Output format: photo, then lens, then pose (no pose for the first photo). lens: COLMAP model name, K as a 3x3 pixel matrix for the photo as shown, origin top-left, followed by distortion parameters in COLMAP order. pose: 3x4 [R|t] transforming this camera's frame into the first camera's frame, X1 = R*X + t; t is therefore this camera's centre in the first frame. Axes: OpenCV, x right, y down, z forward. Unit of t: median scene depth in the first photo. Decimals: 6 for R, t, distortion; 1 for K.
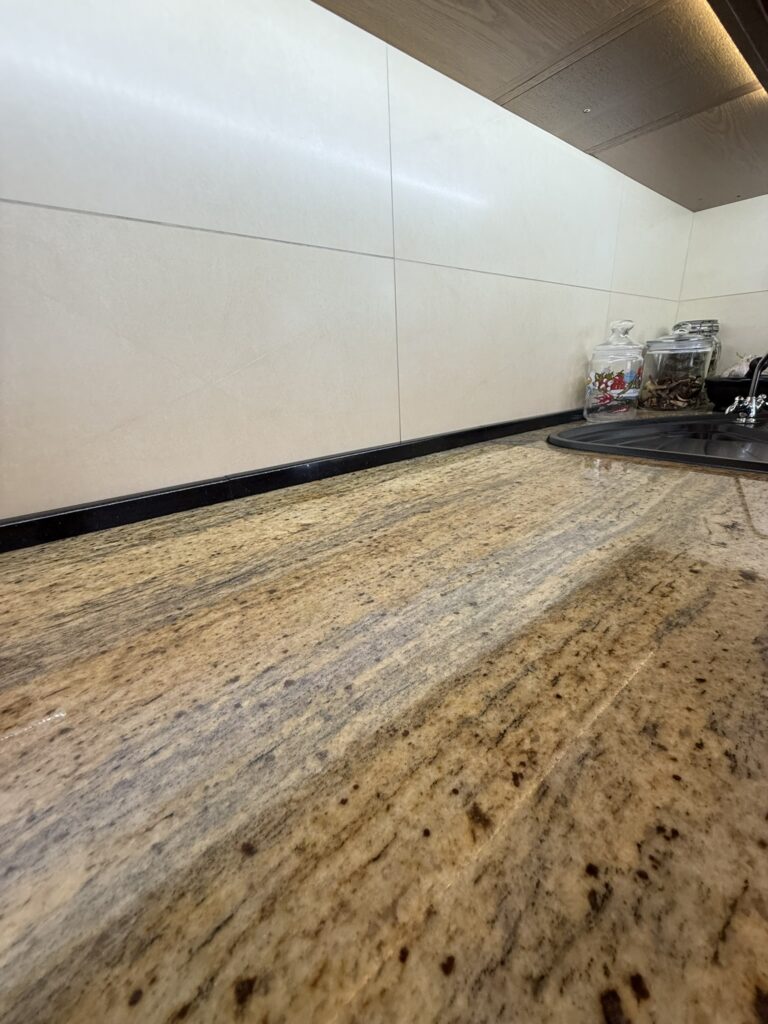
lens RADIAL K [[413.4, 0, 384.0], [0, 413.4, 512.0], [0, 0, 1]] dist [-0.003184, 0.000059]
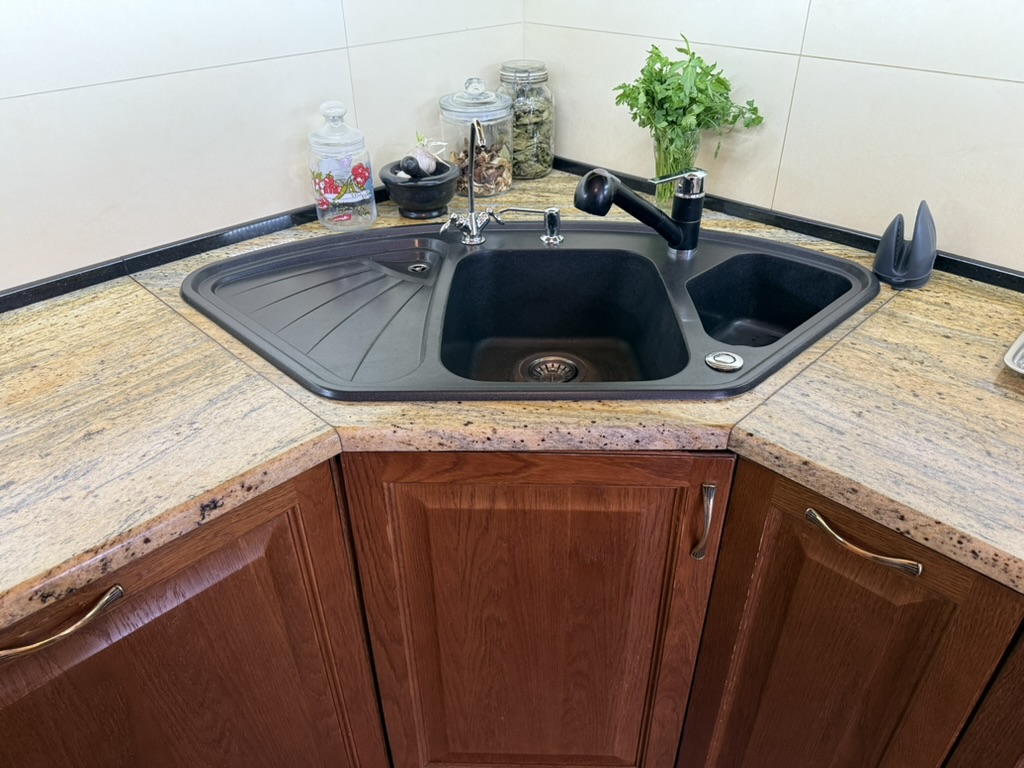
lens RADIAL K [[728.0, 0, 512.0], [0, 728.0, 384.0], [0, 0, 1]] dist [0.051104, -0.075970]
pose [[0.995001, -0.019454, 0.097949, 0.775826], [-0.004188, 0.971849, 0.235567, -0.272496], [-0.099775, -0.234800, 0.966910, -0.552697]]
